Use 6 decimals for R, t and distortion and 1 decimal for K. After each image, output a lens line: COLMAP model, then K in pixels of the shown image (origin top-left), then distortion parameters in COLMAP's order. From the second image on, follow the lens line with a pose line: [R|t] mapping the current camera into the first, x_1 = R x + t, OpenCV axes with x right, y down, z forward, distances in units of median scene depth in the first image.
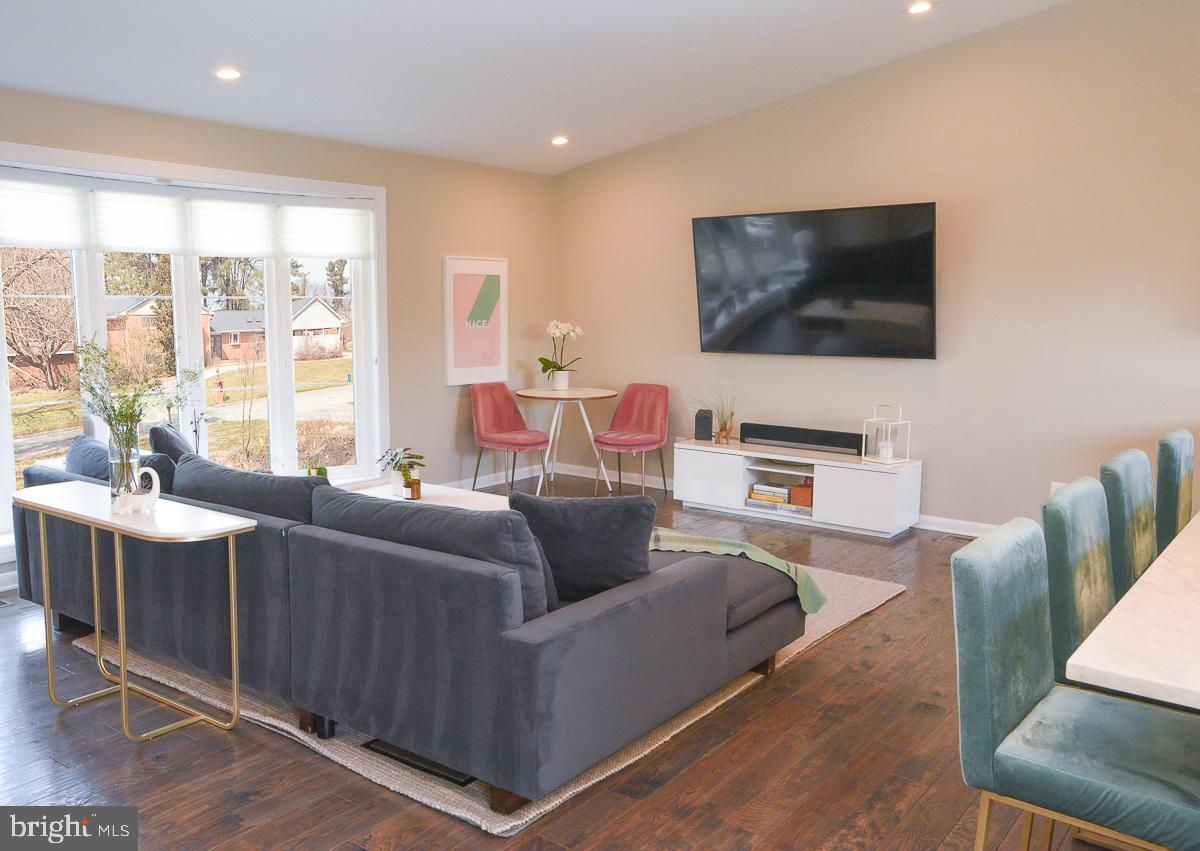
lens RADIAL K [[1044.1, 0, 600.0], [0, 1044.1, 425.5], [0, 0, 1]] dist [0.059514, -0.000135]
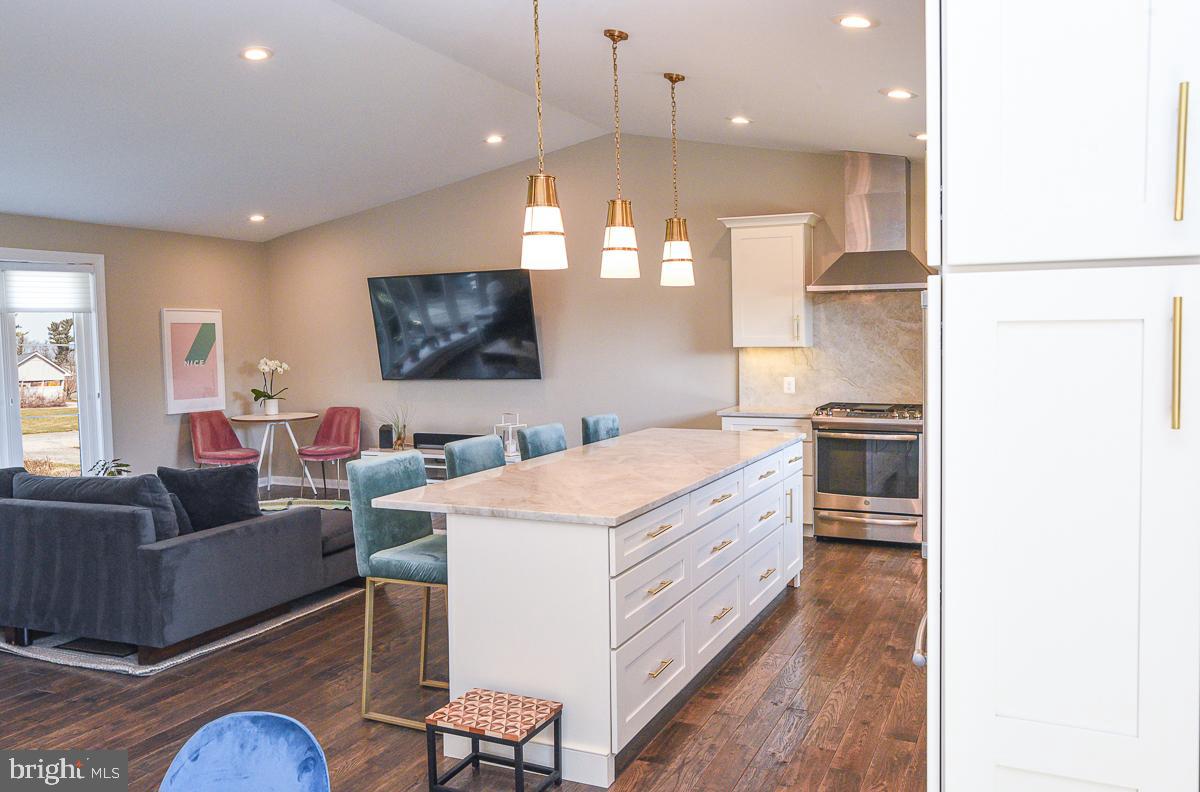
lens RADIAL K [[968.9, 0, 600.0], [0, 968.9, 396.0], [0, 0, 1]] dist [0.069445, 0.003421]
pose [[0.974671, -0.035914, 0.220741, 0.093765], [0.049193, 0.997276, -0.054952, 0.028508], [-0.218167, 0.064419, 0.973783, -0.225783]]
